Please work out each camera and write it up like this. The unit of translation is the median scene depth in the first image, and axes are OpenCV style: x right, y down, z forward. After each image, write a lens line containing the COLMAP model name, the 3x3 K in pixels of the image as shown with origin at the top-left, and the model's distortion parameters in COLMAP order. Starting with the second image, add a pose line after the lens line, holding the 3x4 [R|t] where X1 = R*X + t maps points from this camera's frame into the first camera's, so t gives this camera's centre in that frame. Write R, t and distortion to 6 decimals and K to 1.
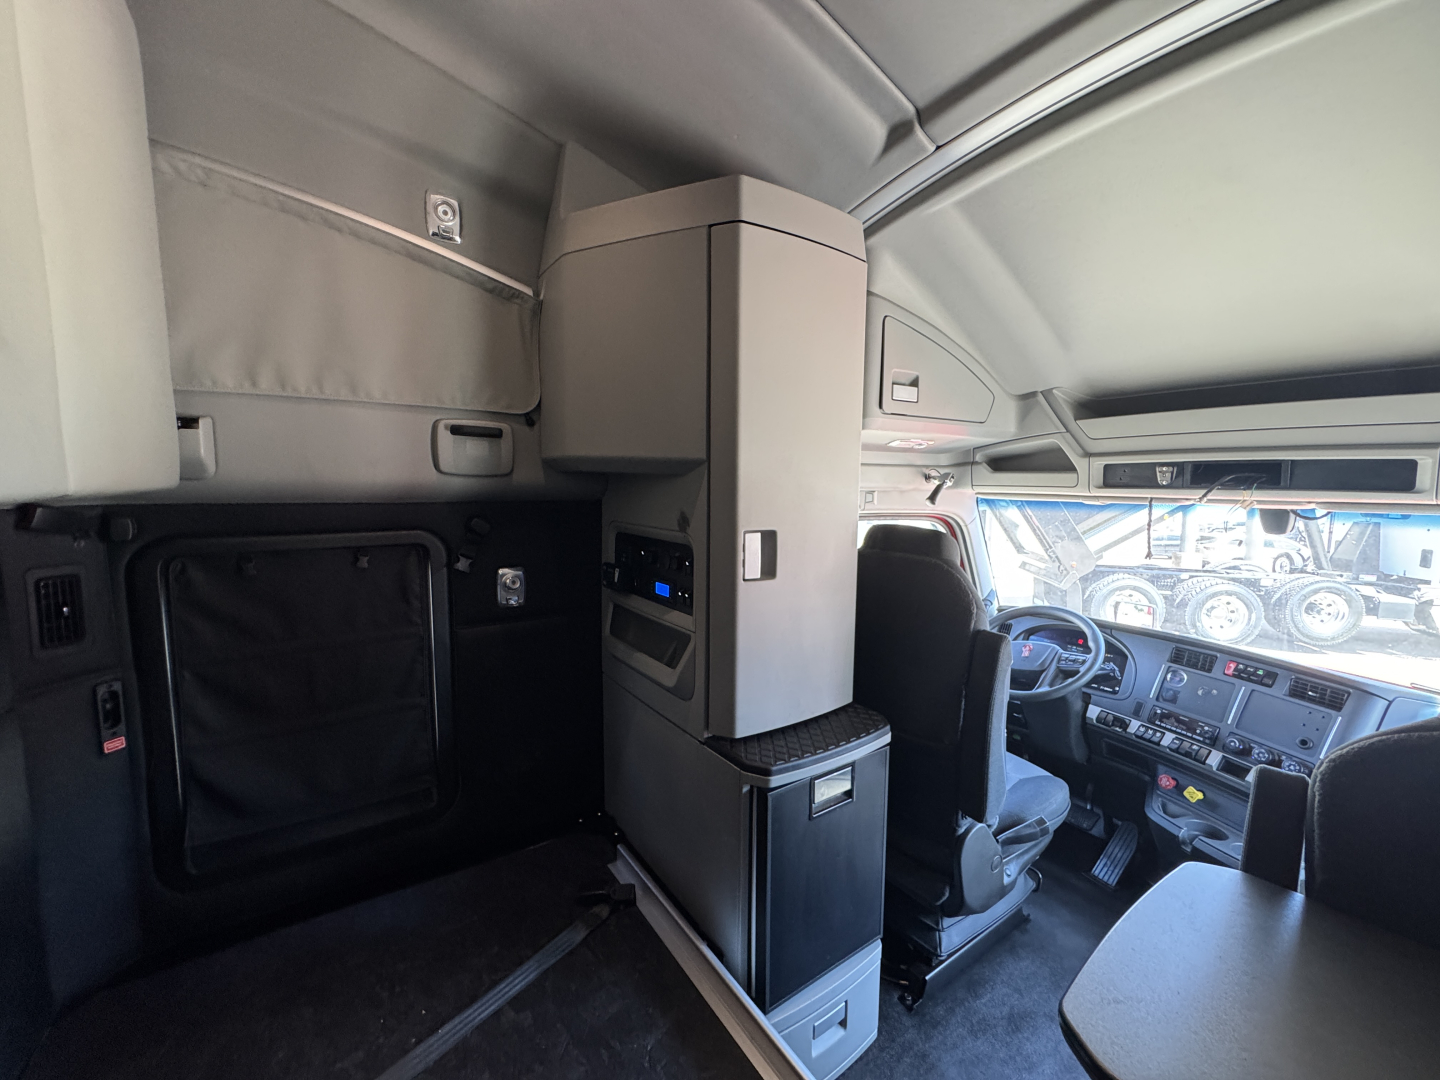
lens RADIAL K [[578.9, 0, 719.5], [0, 578.9, 539.7], [0, 0, 1]] dist [-0.001200, 0.000364]
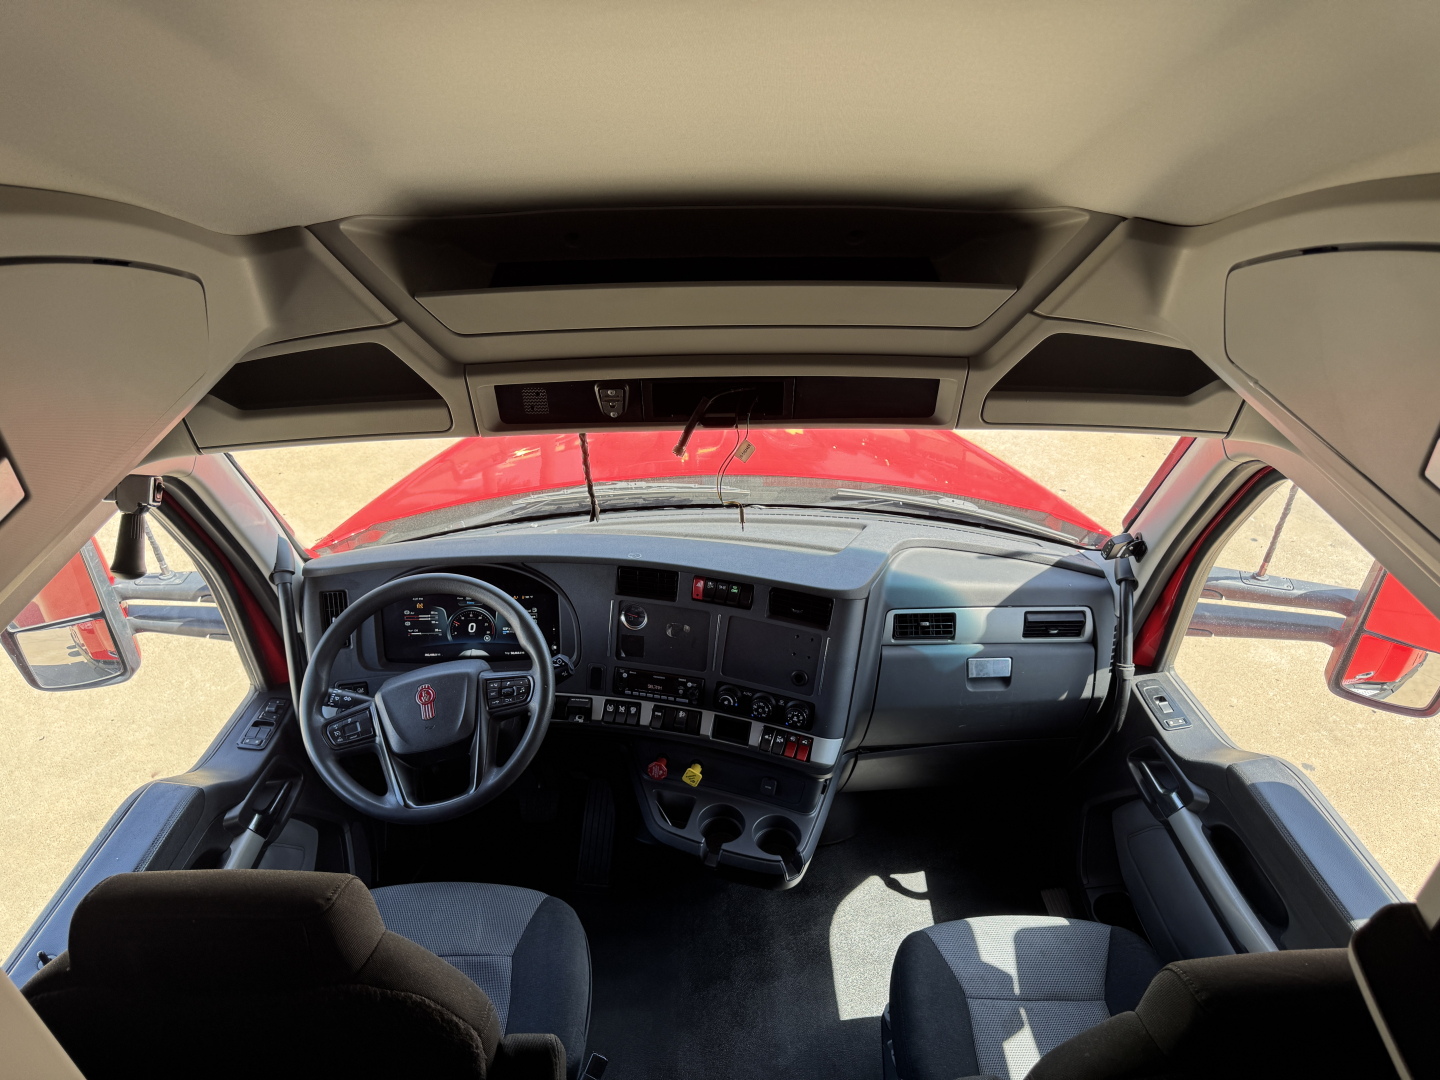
lens RADIAL K [[1001.6, 0, 720.0], [0, 1001.6, 540.0], [0, 0, 1]] dist [0.160808, -0.412763]
pose [[0.545459, -0.505832, 0.668288, 0.168651], [0.096907, 0.830063, 0.549184, -0.436982], [-0.832516, -0.234796, 0.501785, 0.421733]]
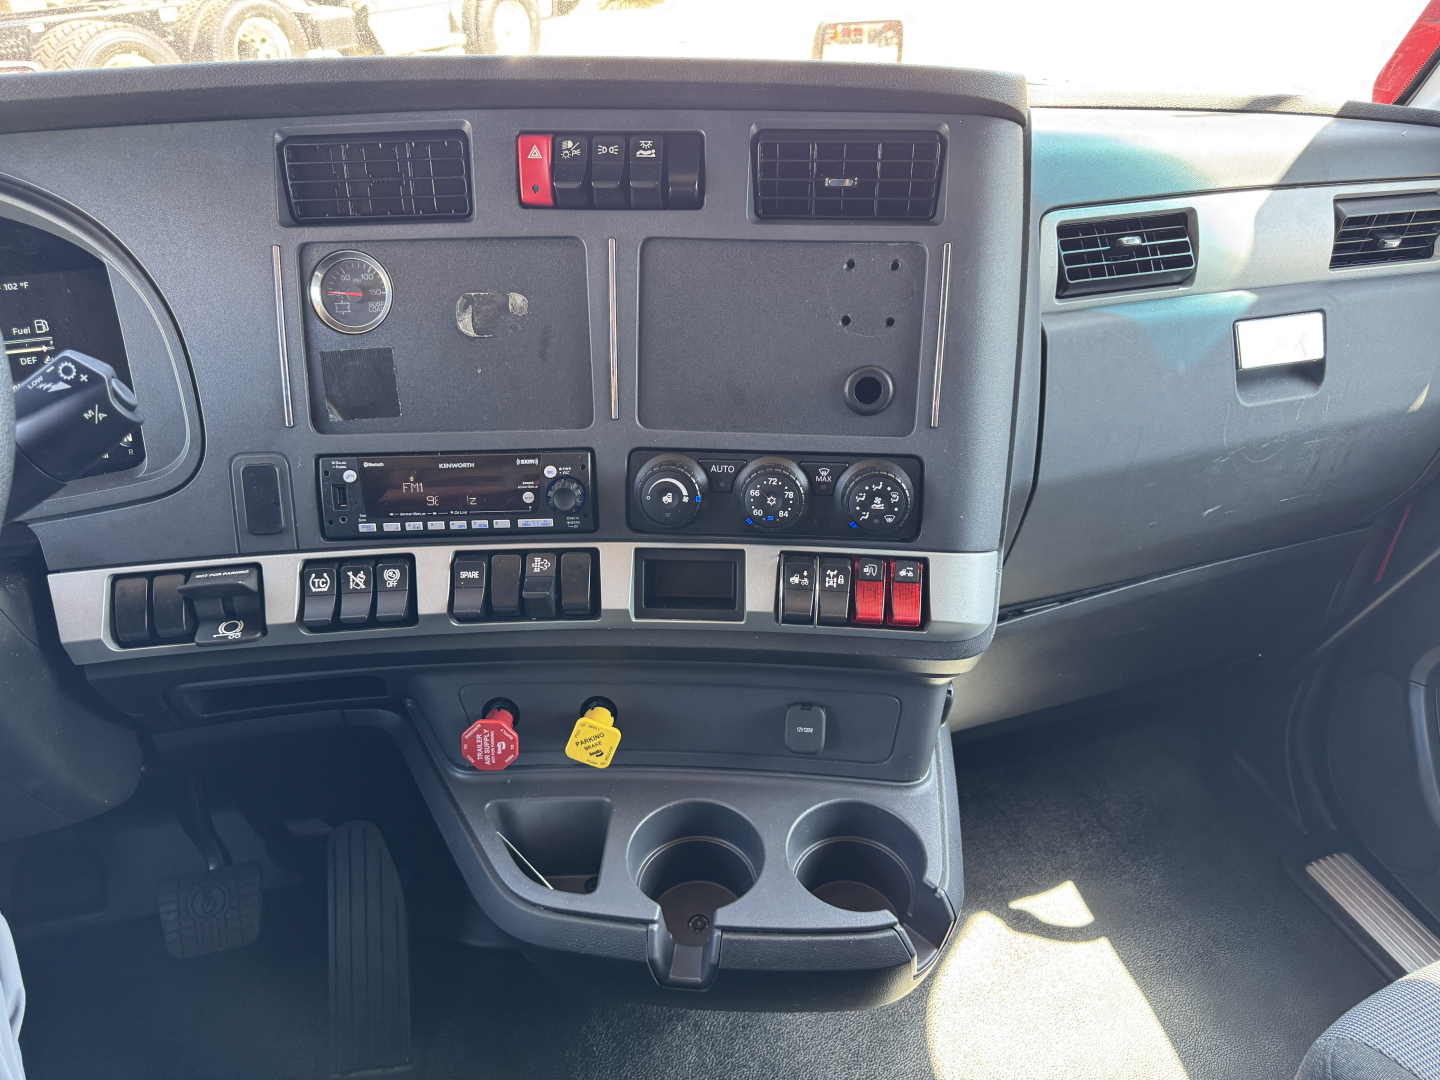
lens RADIAL K [[1031.5, 0, 717.9], [0, 1031.5, 546.1], [0, 0, 1]] dist [0.047021, -0.074914]
pose [[0.324517, -0.540042, 0.776559, 0.522757], [0.113019, 0.837247, 0.535017, 0.138489], [-0.939103, -0.085856, 0.332736, 0.786671]]
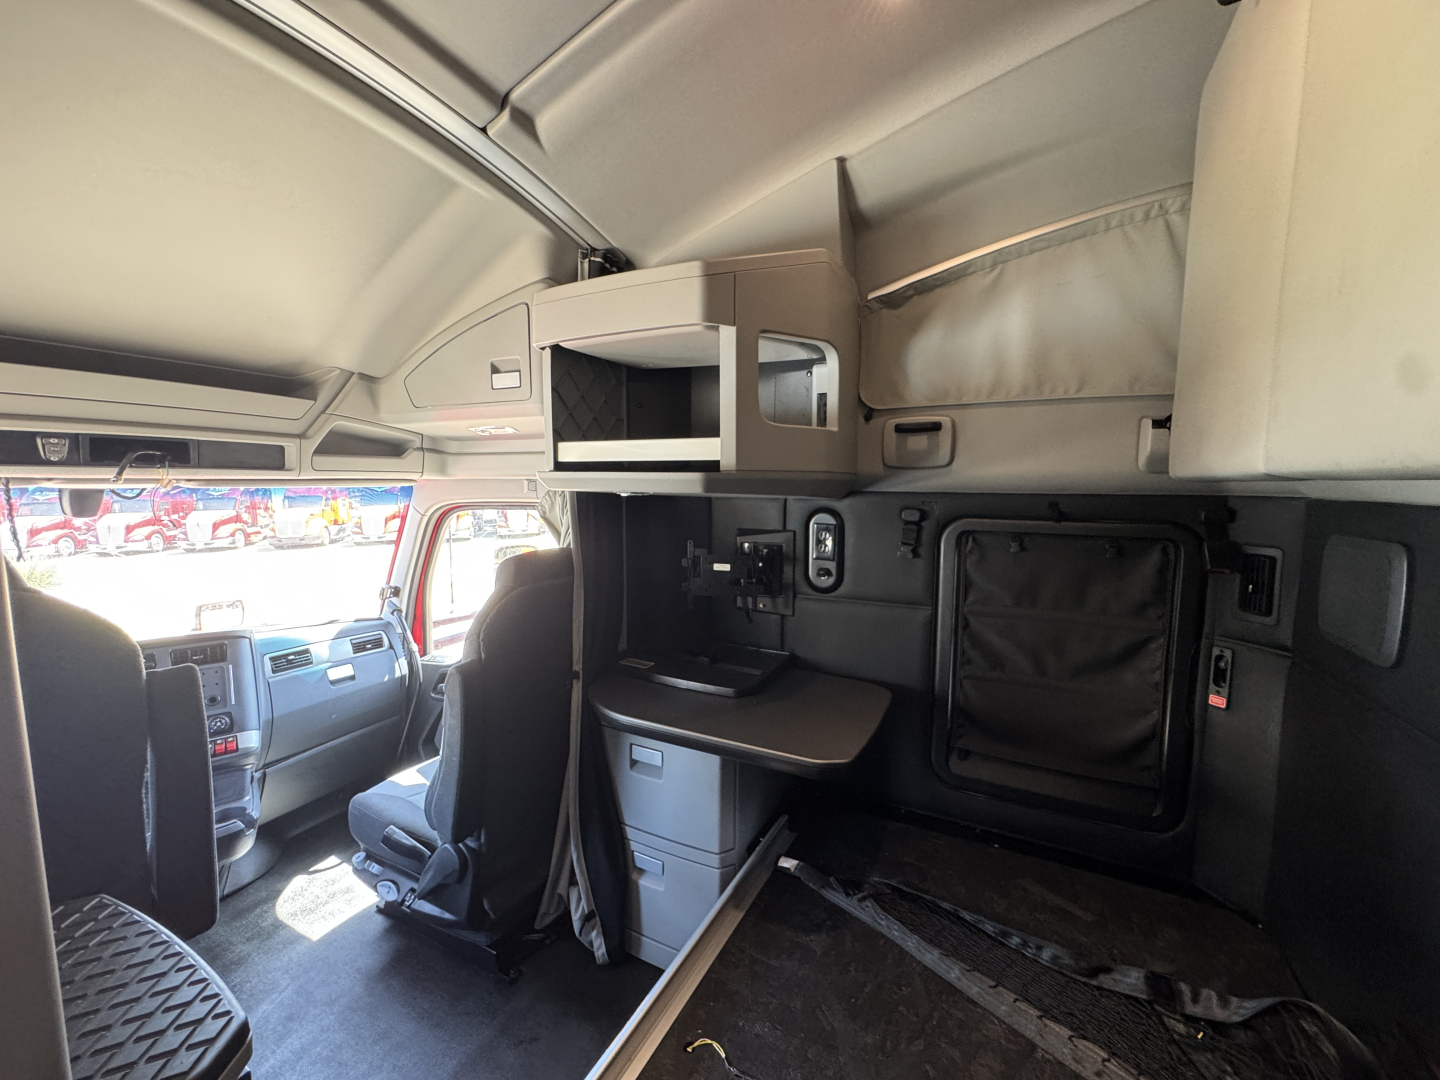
lens RADIAL K [[578.9, 0, 719.5], [0, 578.9, 539.7], [0, 0, 1]] dist [-0.001200, 0.000364]
pose [[-0.464640, -0.096792, 0.880194, -0.325639], [0.081977, 0.985037, 0.151595, -0.031738], [-0.881697, 0.142593, -0.449753, 0.522475]]
